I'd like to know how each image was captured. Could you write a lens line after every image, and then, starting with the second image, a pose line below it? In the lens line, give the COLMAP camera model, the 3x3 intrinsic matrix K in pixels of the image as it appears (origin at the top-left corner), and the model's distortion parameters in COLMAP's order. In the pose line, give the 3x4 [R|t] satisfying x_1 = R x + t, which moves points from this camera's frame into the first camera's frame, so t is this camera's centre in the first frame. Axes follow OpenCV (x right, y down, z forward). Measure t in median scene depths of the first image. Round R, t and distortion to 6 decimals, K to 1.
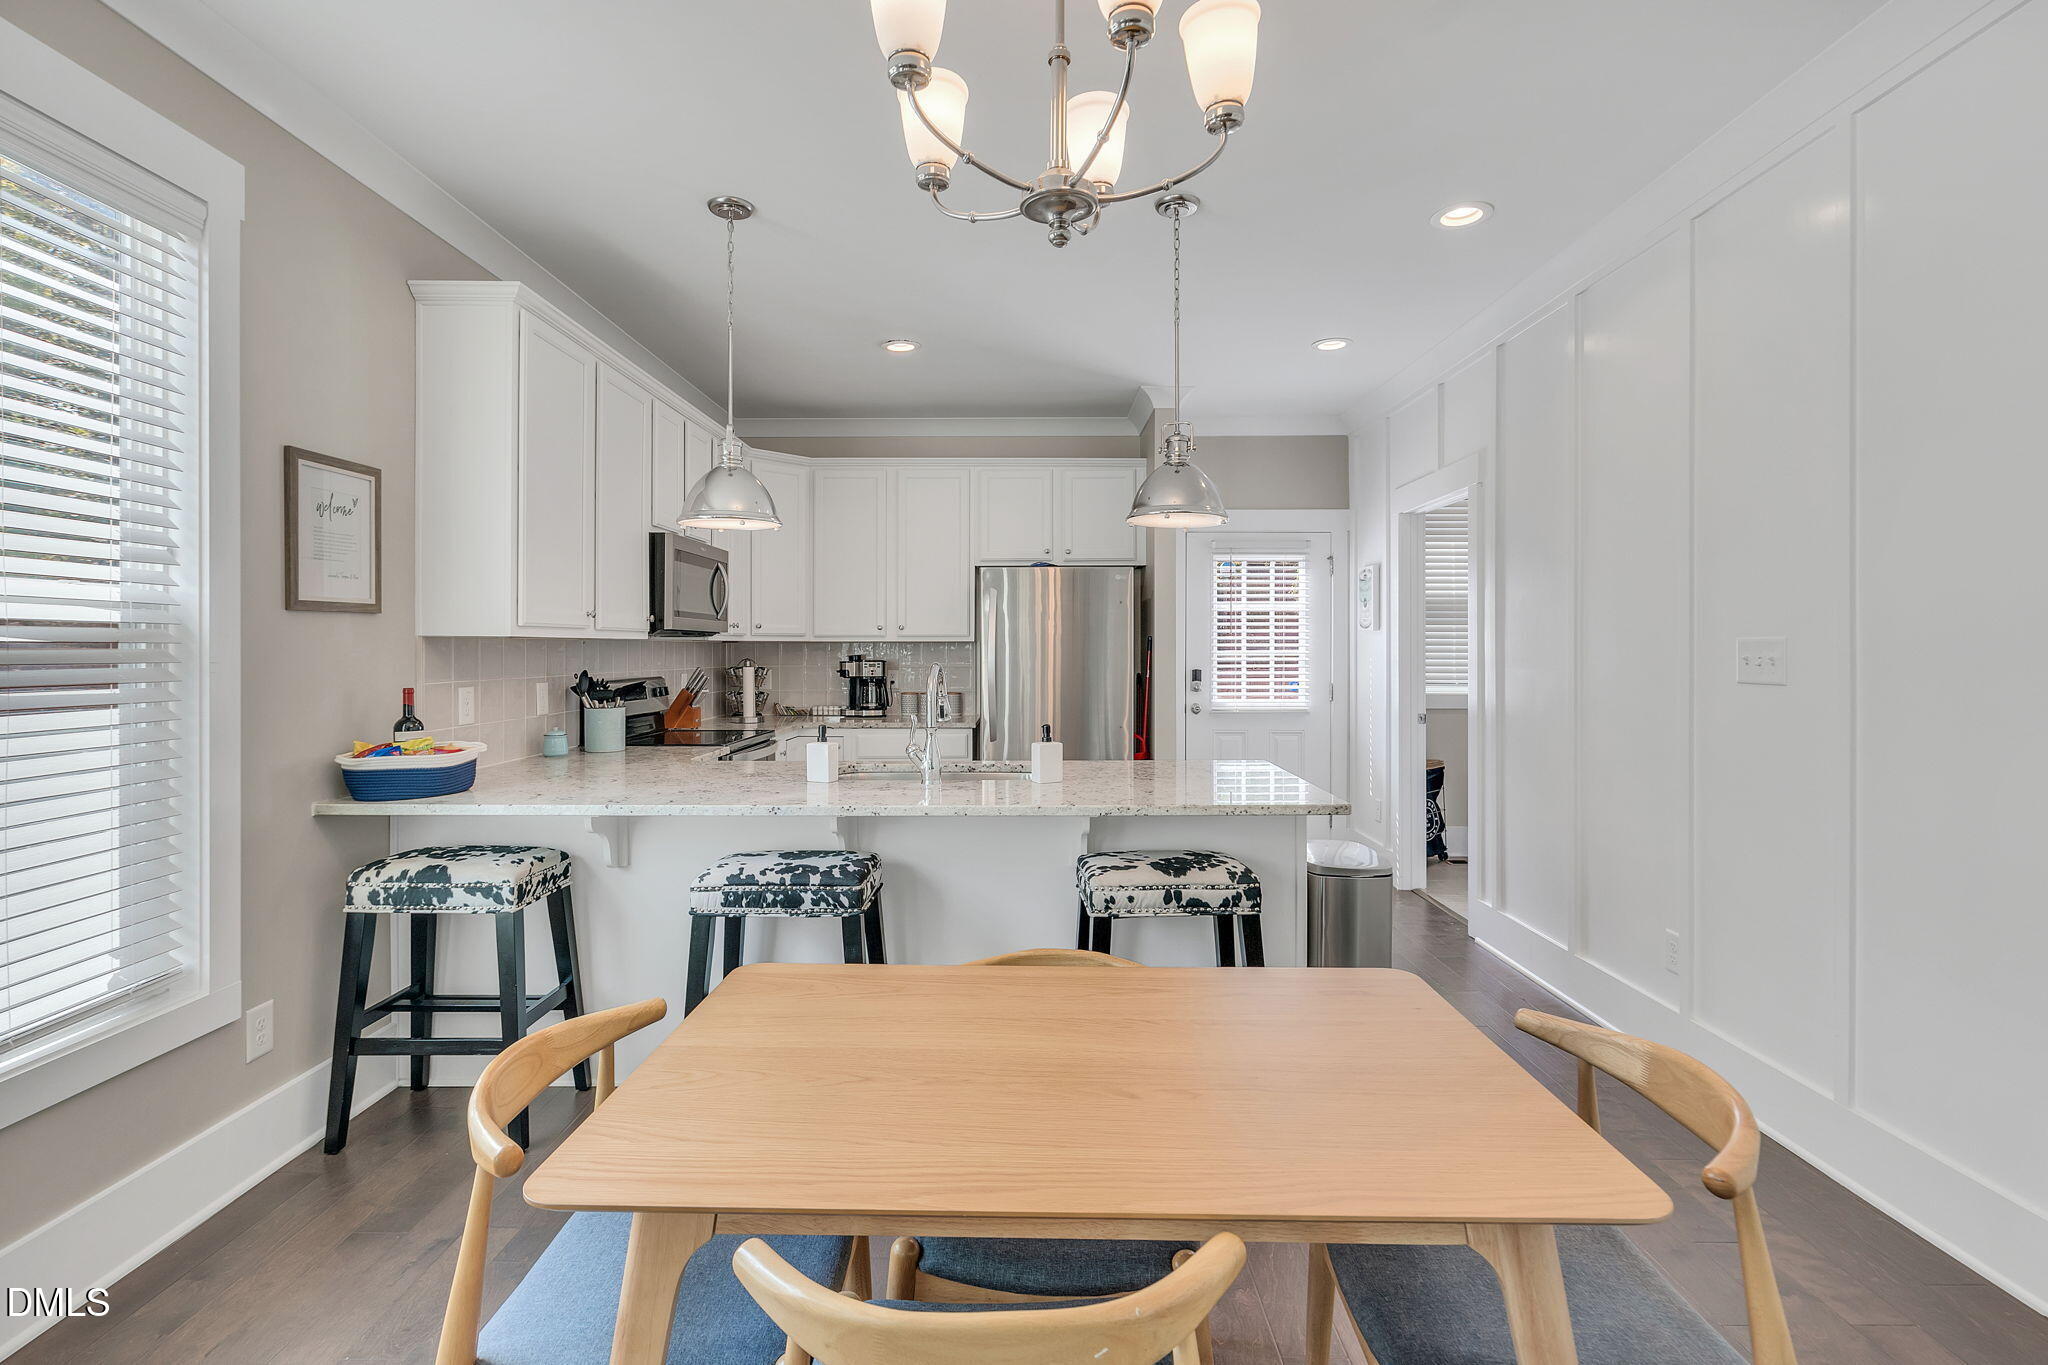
lens RADIAL K [[944.9, 0, 1011.1], [0, 944.9, 651.2], [0, 0, 1]] dist [-0.007186, 0.003497]
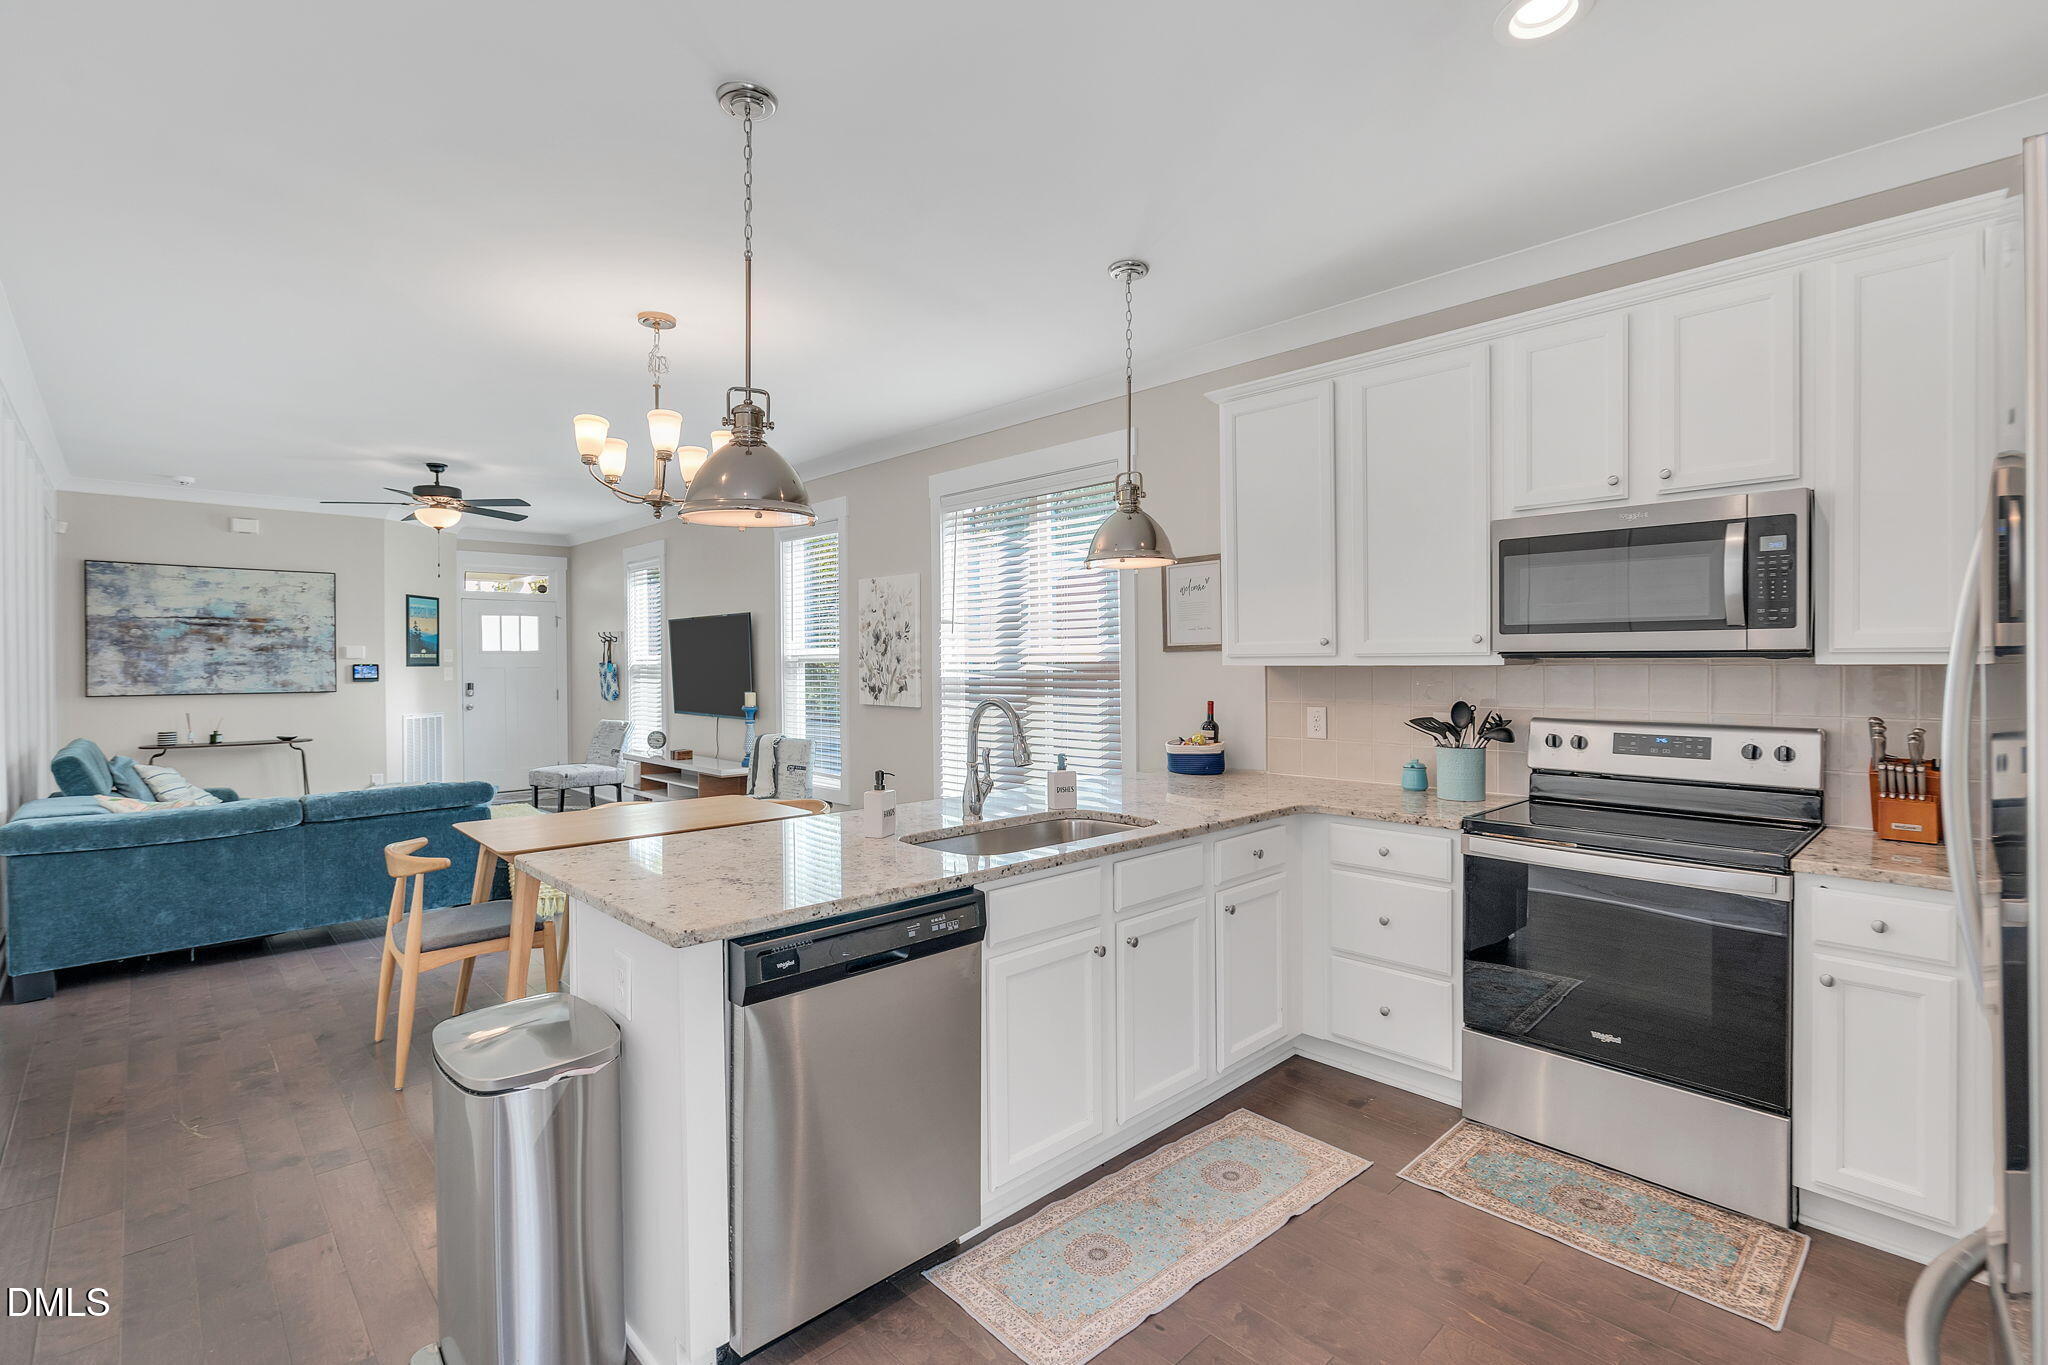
lens RADIAL K [[944.9, 0, 1016.8], [0, 944.9, 664.1], [0, 0, 1]] dist [-0.007186, 0.003497]
pose [[-0.711798, 0.007927, -0.702339, 0.410917], [0.004650, 0.999968, 0.006574, -0.020187], [0.702369, 0.001414, -0.711812, 1.248081]]
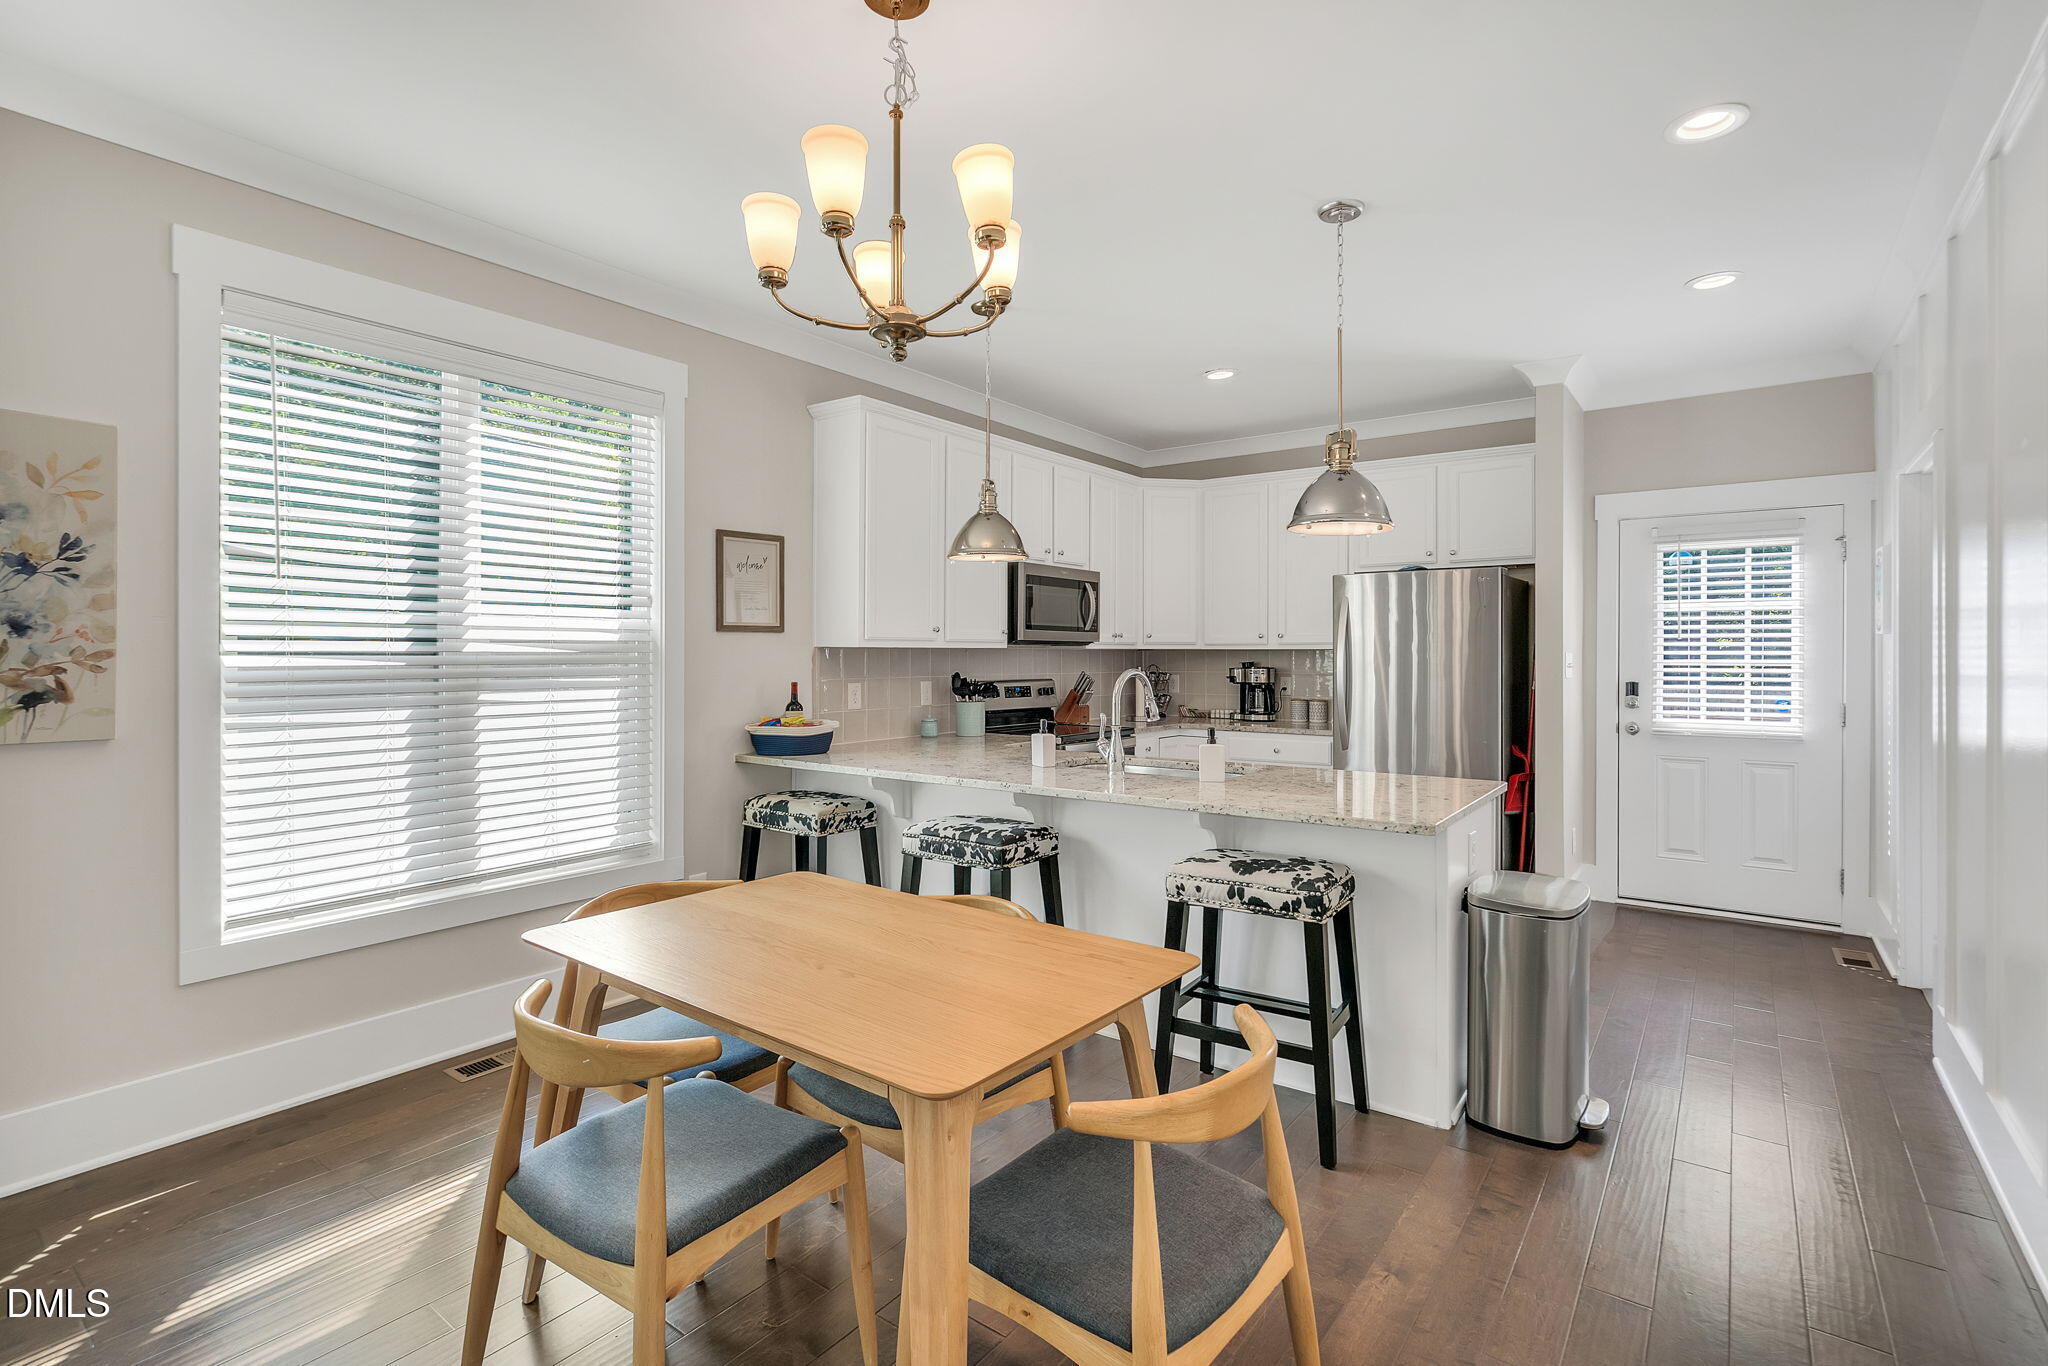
lens RADIAL K [[944.9, 0, 1024.0], [0, 944.9, 655.6], [0, 0, 1]] dist [-0.007186, 0.003497]
pose [[0.810381, 0.002591, -0.585898, 0.359650], [-0.003597, 0.999993, -0.000552, -0.002318], [0.585892, 0.002555, 0.810385, 0.002610]]
